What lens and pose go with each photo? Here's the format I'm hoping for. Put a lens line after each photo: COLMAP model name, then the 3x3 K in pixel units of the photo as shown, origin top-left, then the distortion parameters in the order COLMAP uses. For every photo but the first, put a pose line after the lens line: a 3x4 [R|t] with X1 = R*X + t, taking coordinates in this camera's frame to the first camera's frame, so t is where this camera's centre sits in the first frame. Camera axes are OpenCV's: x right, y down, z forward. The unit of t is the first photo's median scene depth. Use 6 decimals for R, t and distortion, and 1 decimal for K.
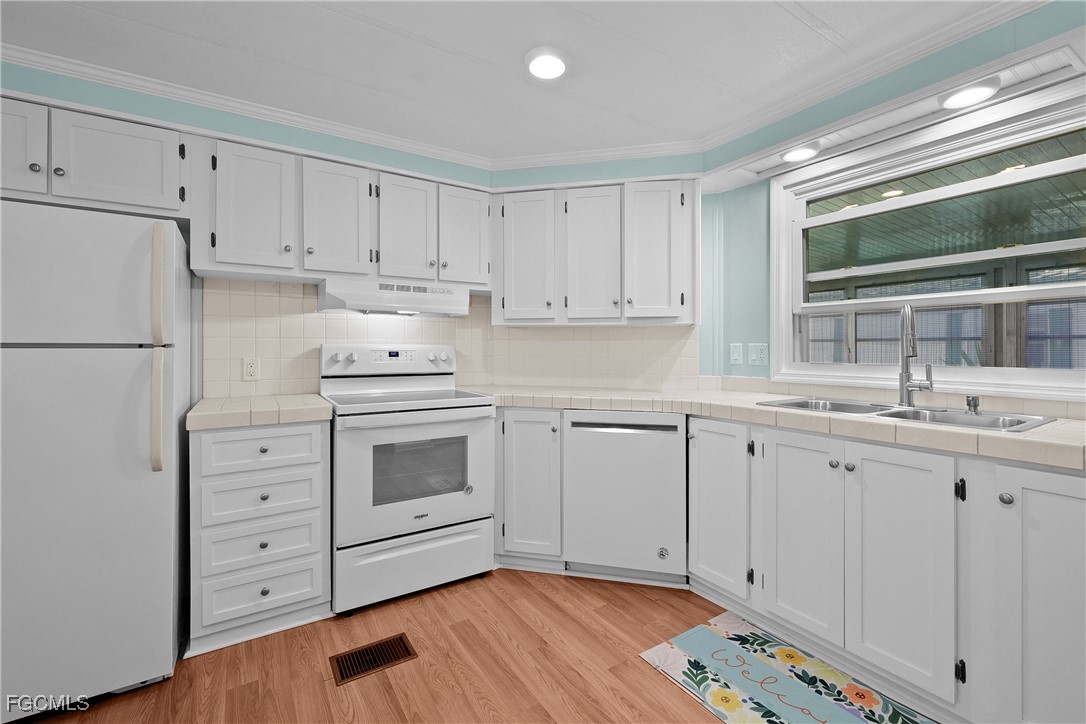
lens RADIAL K [[458.6, 0, 542.1], [0, 458.6, 347.5], [0, 0, 1]] dist [-0.000467, 0.000434]
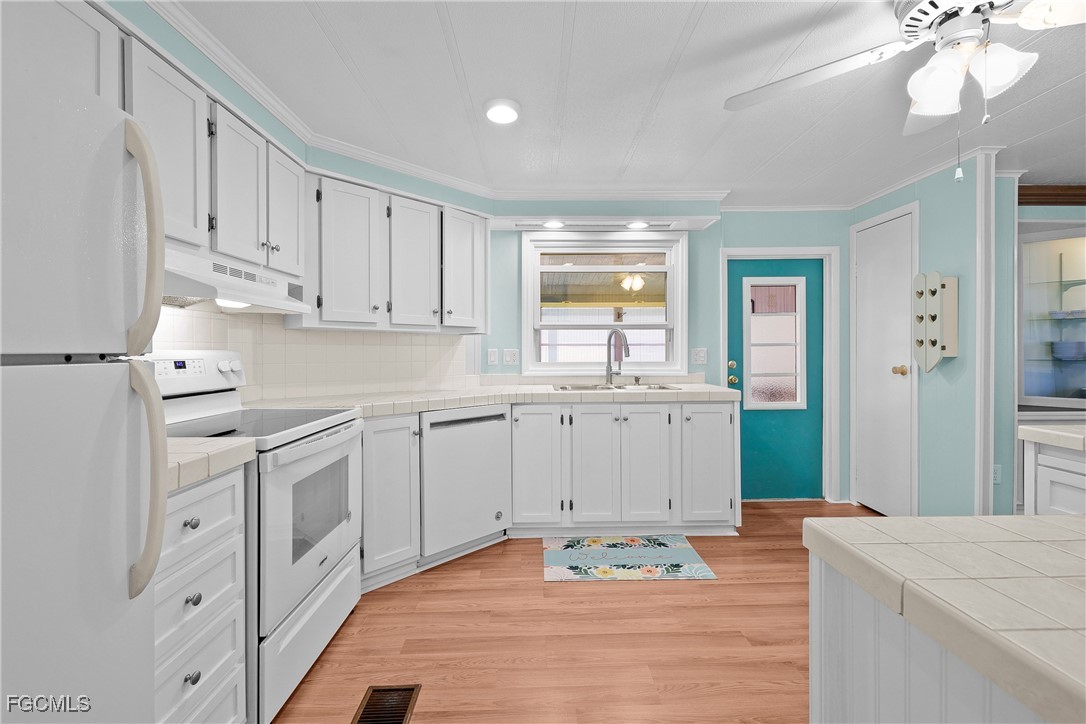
lens RADIAL K [[461.6, 0, 536.8], [0, 461.6, 352.4], [0, 0, 1]] dist [0.001268, 0.000409]
pose [[0.529175, -0.006621, 0.848487, -0.743898], [0.002036, 0.999977, 0.006534, -0.008564], [-0.848511, -0.001730, 0.529176, 0.237015]]
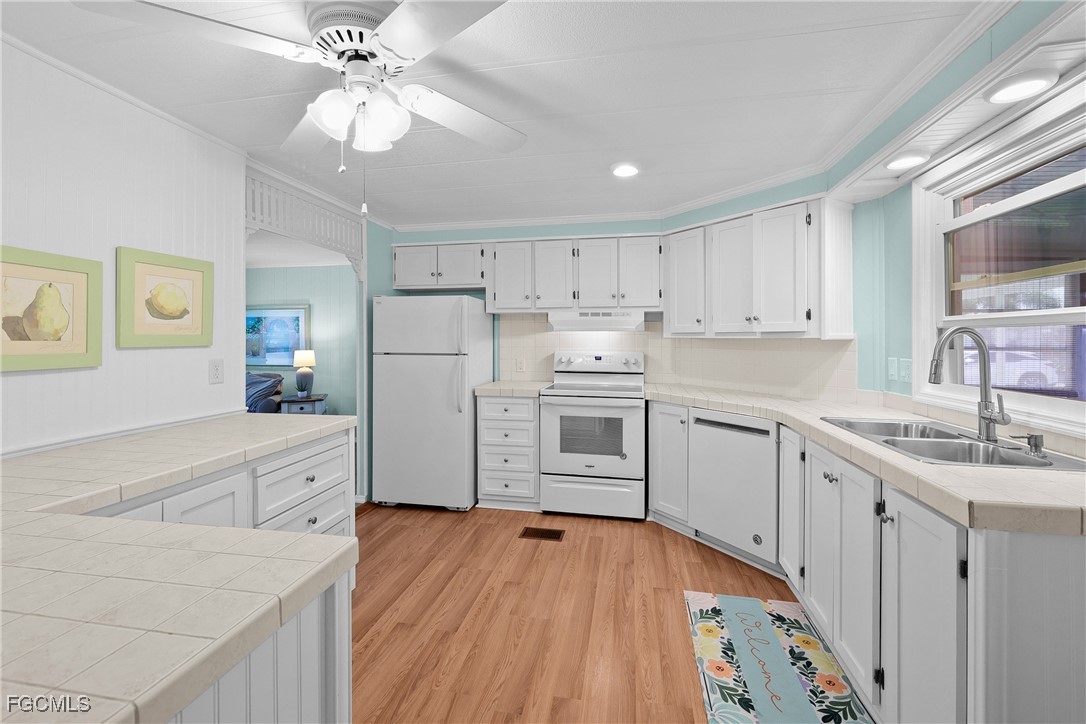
lens RADIAL K [[450.4, 0, 541.7], [0, 450.4, 346.6], [0, 0, 1]] dist [0.000766, 0.000111]
pose [[0.721684, 0.011606, -0.692125, 0.642979], [-0.001518, 0.999884, 0.015183, -0.052503], [0.692221, -0.009907, 0.721618, -0.186732]]
